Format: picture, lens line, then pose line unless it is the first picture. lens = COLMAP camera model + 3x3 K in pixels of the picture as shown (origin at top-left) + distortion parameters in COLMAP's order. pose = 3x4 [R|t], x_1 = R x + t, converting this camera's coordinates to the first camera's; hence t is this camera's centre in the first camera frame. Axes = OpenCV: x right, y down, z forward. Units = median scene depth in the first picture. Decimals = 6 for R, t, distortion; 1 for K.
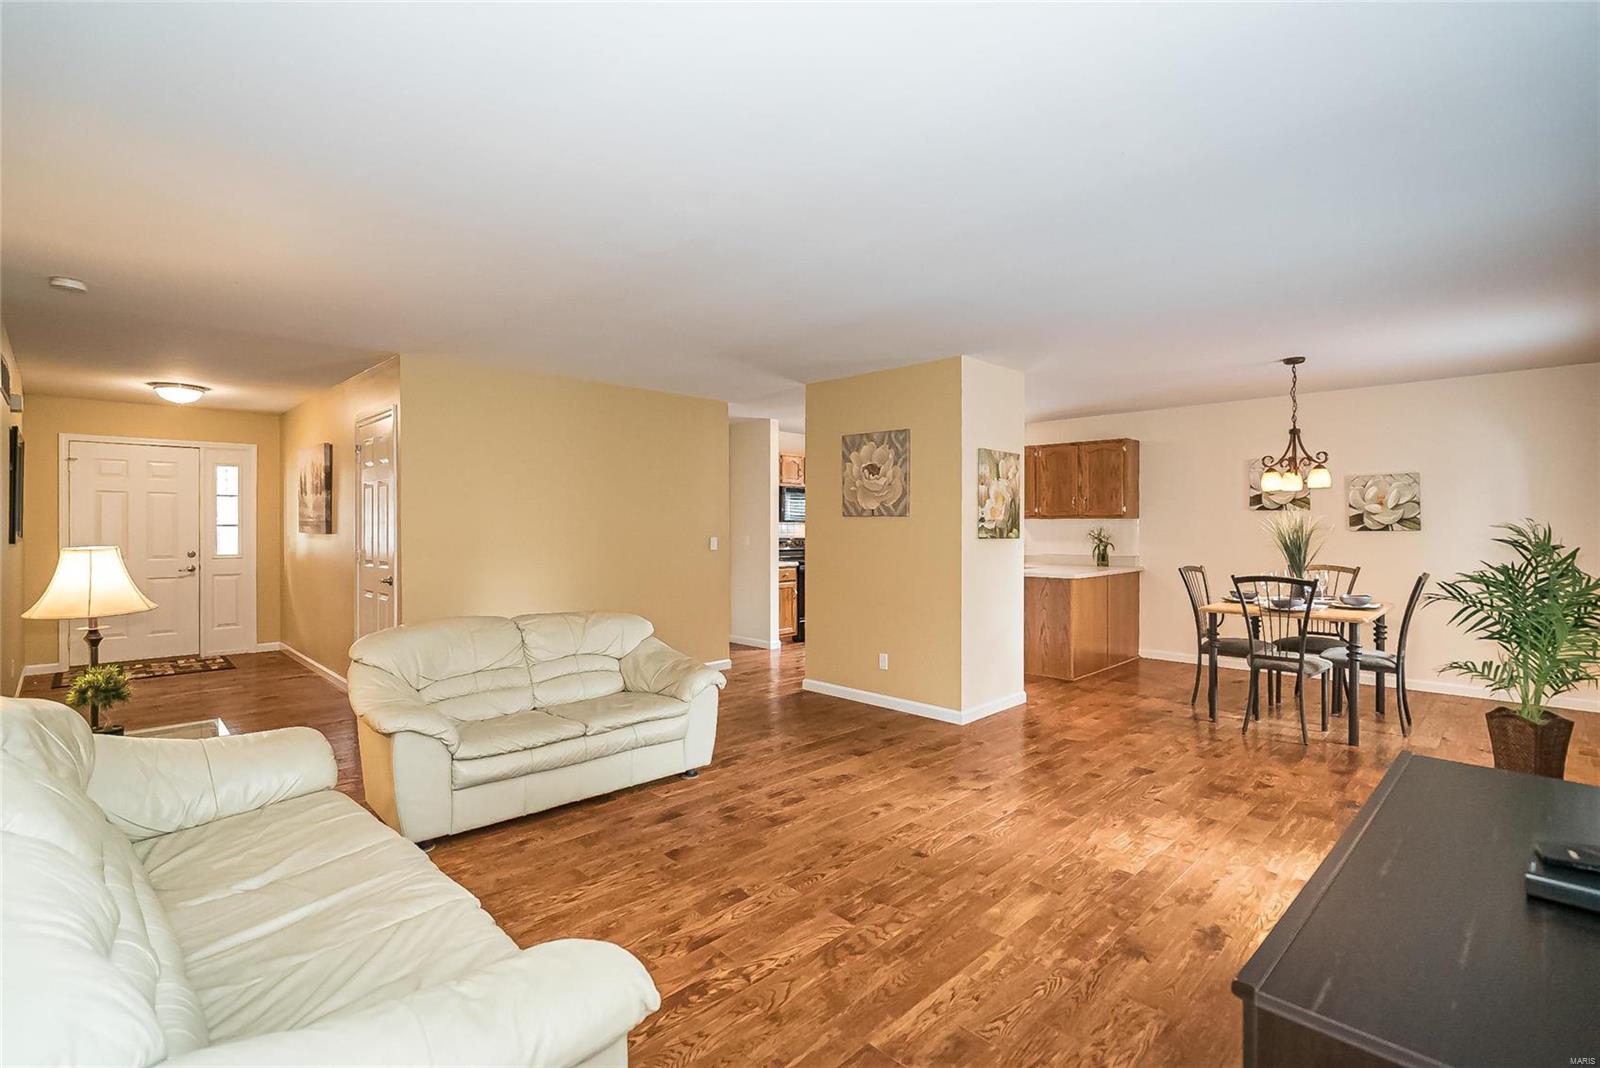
lens RADIAL K [[722.1, 0, 760.1], [0, 722.1, 525.1], [0, 0, 1]] dist [-0.004699, 0.001804]
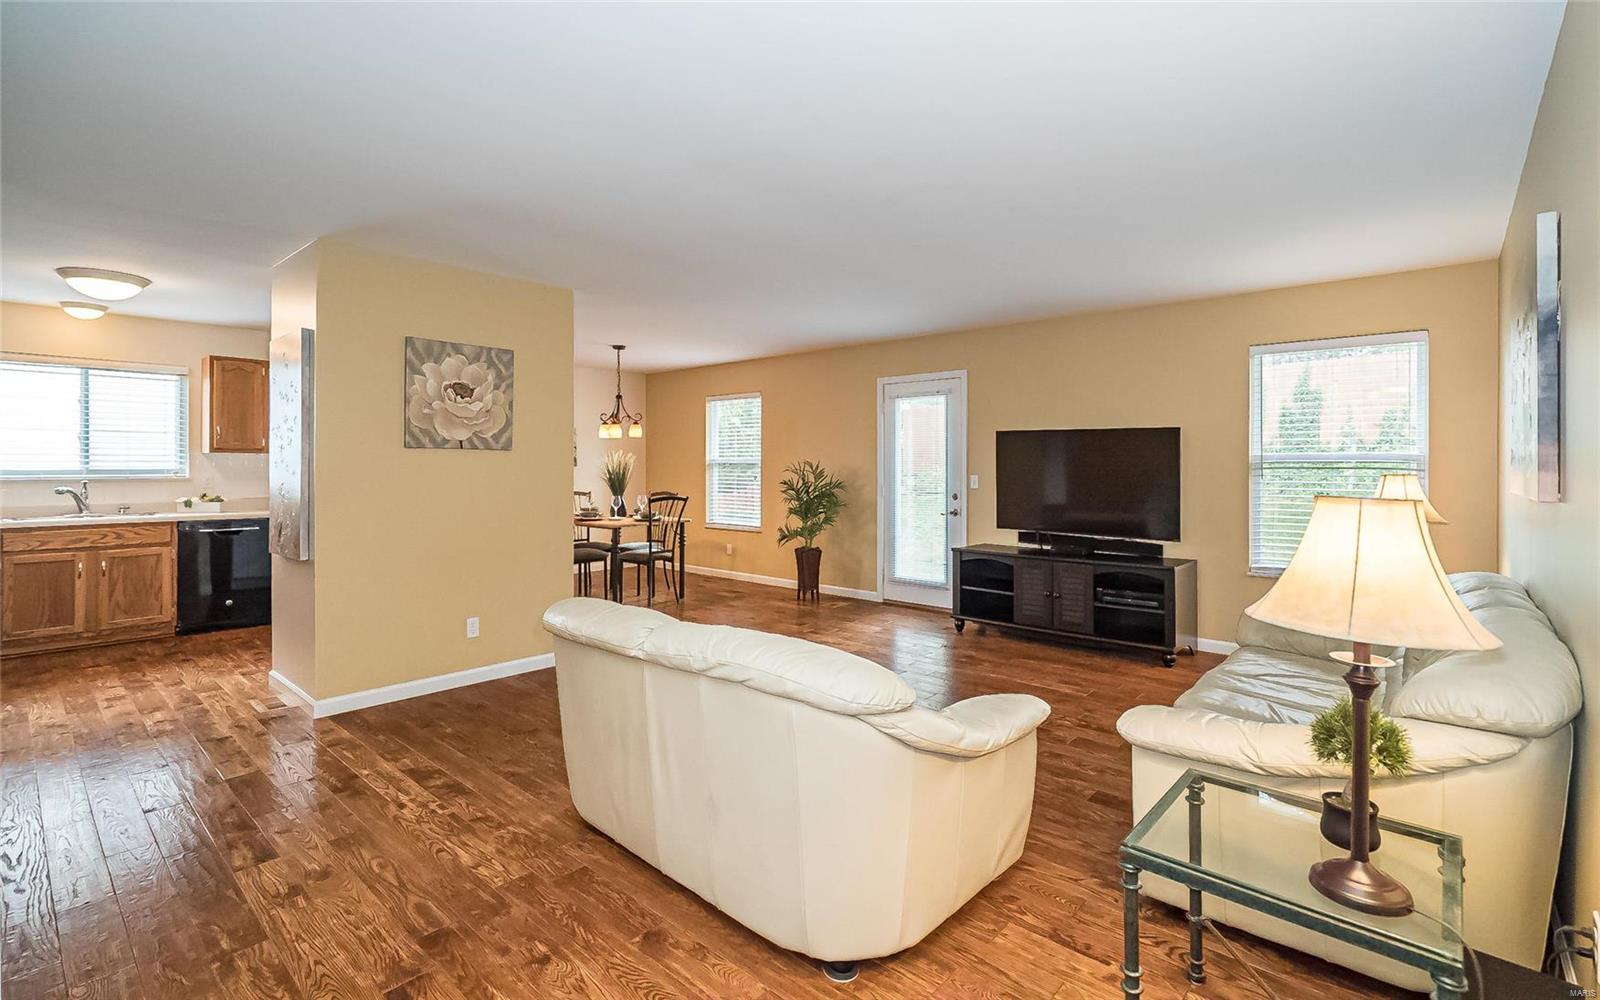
lens RADIAL K [[723.8, 0, 815.4], [0, 723.8, 465.5], [0, 0, 1]] dist [-0.003994, 0.001524]
pose [[-0.116393, -0.001666, 0.993202, -0.701220], [-0.003253, 0.999994, 0.001296, 0.003731], [-0.993198, -0.003081, -0.116397, 0.728517]]
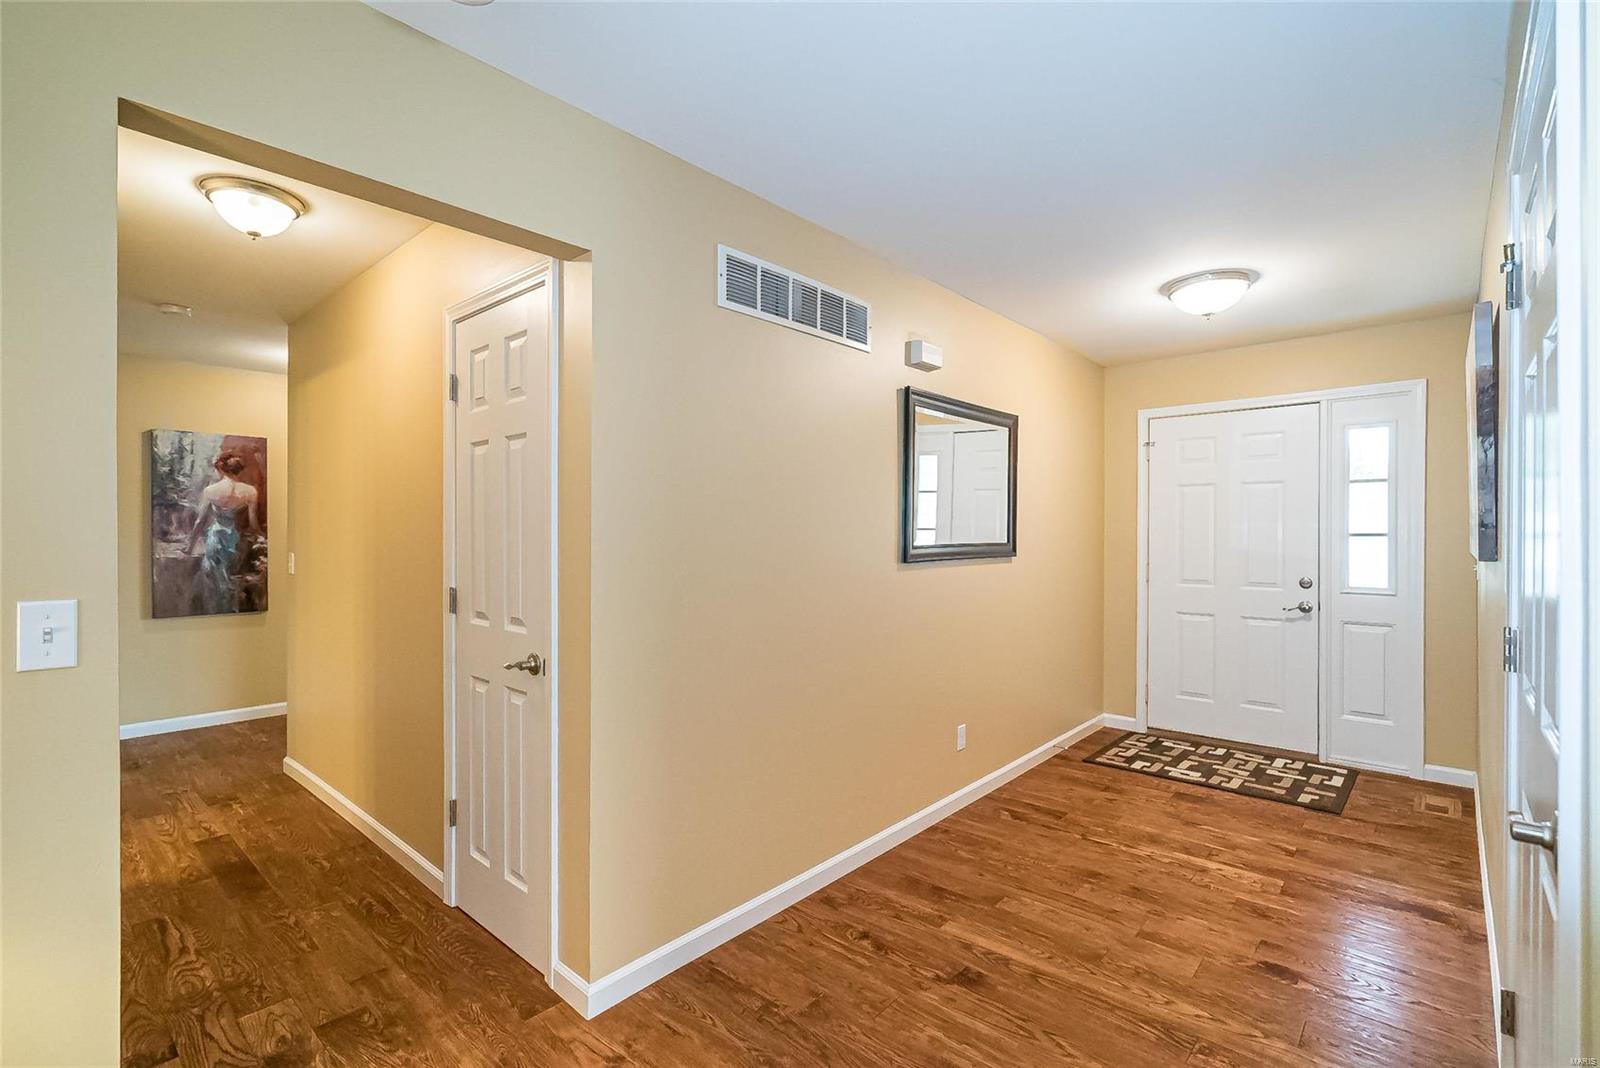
lens RADIAL K [[722.1, 0, 796.8], [0, 722.1, 536.7], [0, 0, 1]] dist [-0.004699, 0.001804]
pose [[0.100113, 0.003958, -0.994968, -0.354503], [-0.001860, 0.999991, 0.003790, 0.001280], [0.994974, 0.001472, 0.100119, 0.764019]]
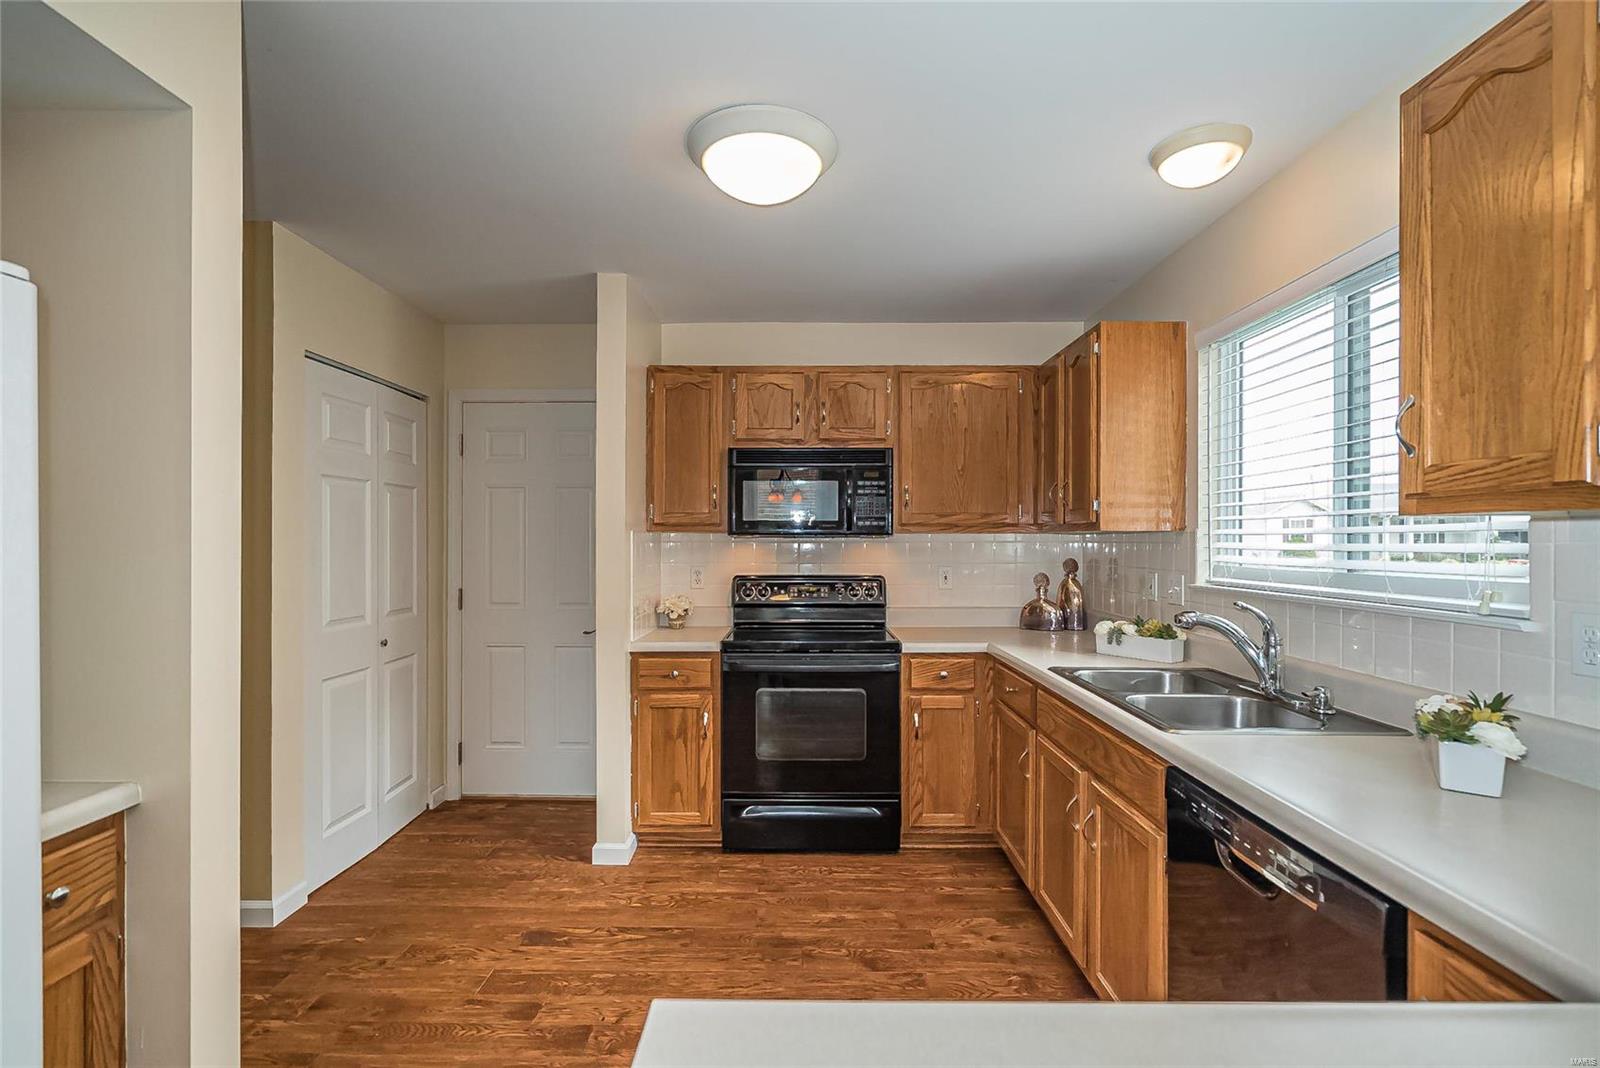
lens RADIAL K [[722.1, 0, 788.2], [0, 722.1, 540.0], [0, 0, 1]] dist [-0.004699, 0.001804]
pose [[0.729717, 0.001114, -0.683749, 0.534563], [-0.001166, 0.999999, 0.000385, -0.003220], [0.683749, 0.000516, 0.729717, 1.190005]]
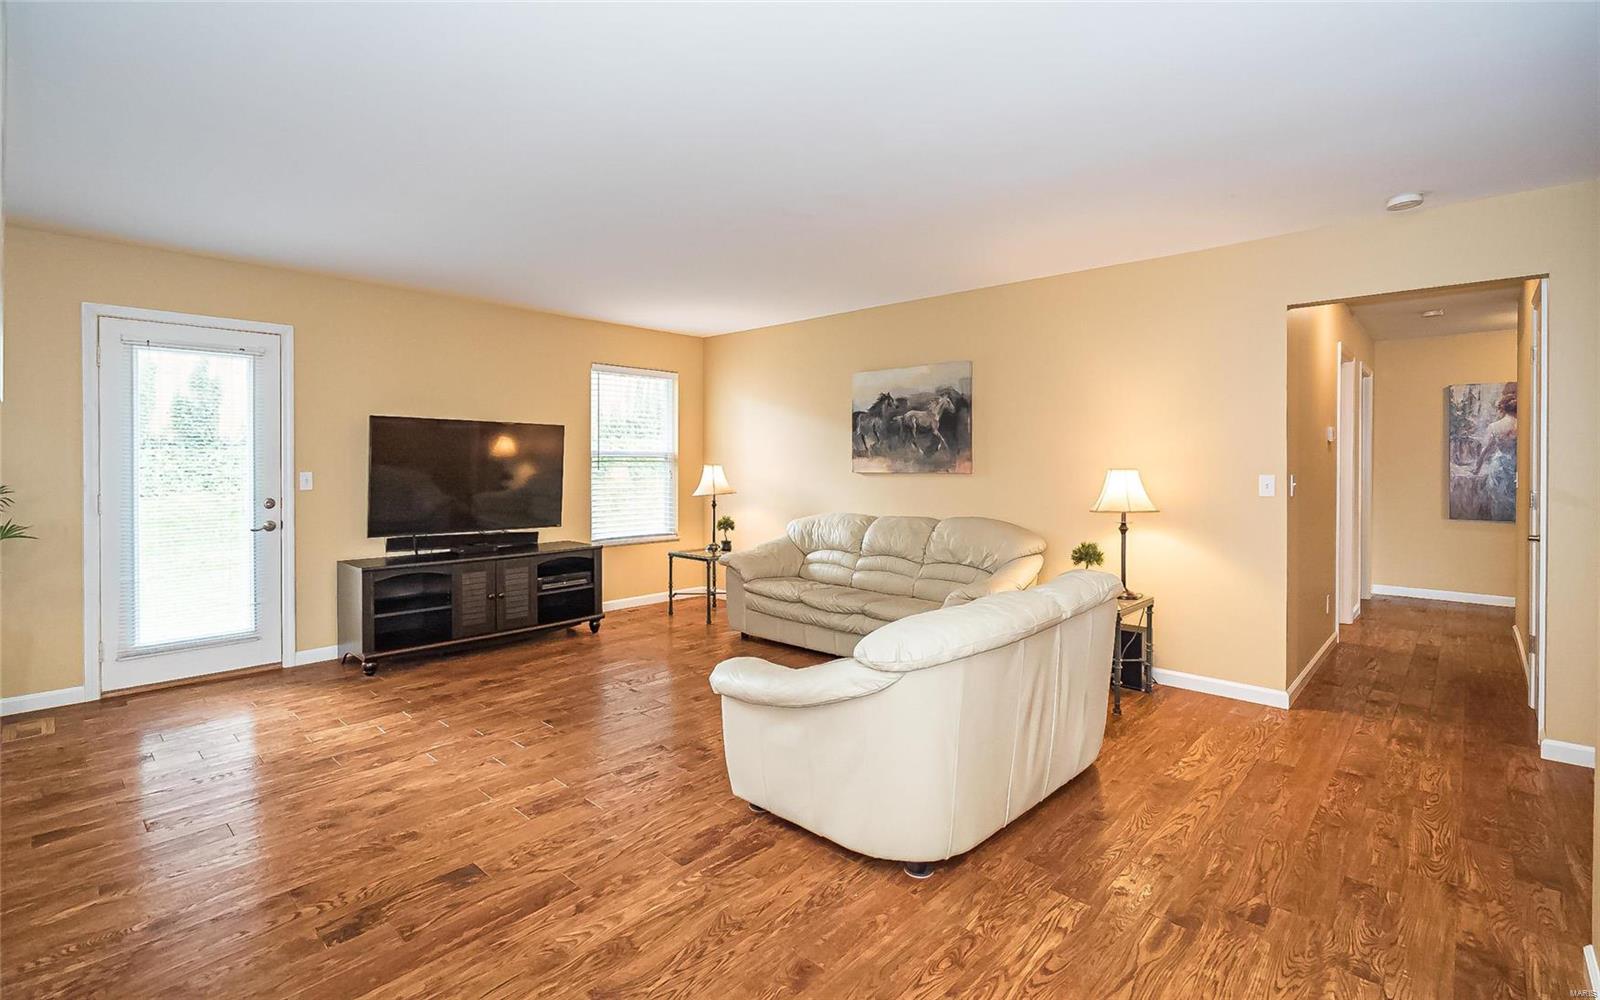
lens RADIAL K [[723.8, 0, 787.7], [0, 723.8, 472.4], [0, 0, 1]] dist [-0.003994, 0.001524]
pose [[-0.997002, 0.000597, -0.077367, -0.050349], [-0.000507, 0.999898, 0.014247, 0.008322], [0.077368, 0.014244, -0.996901, 1.255496]]
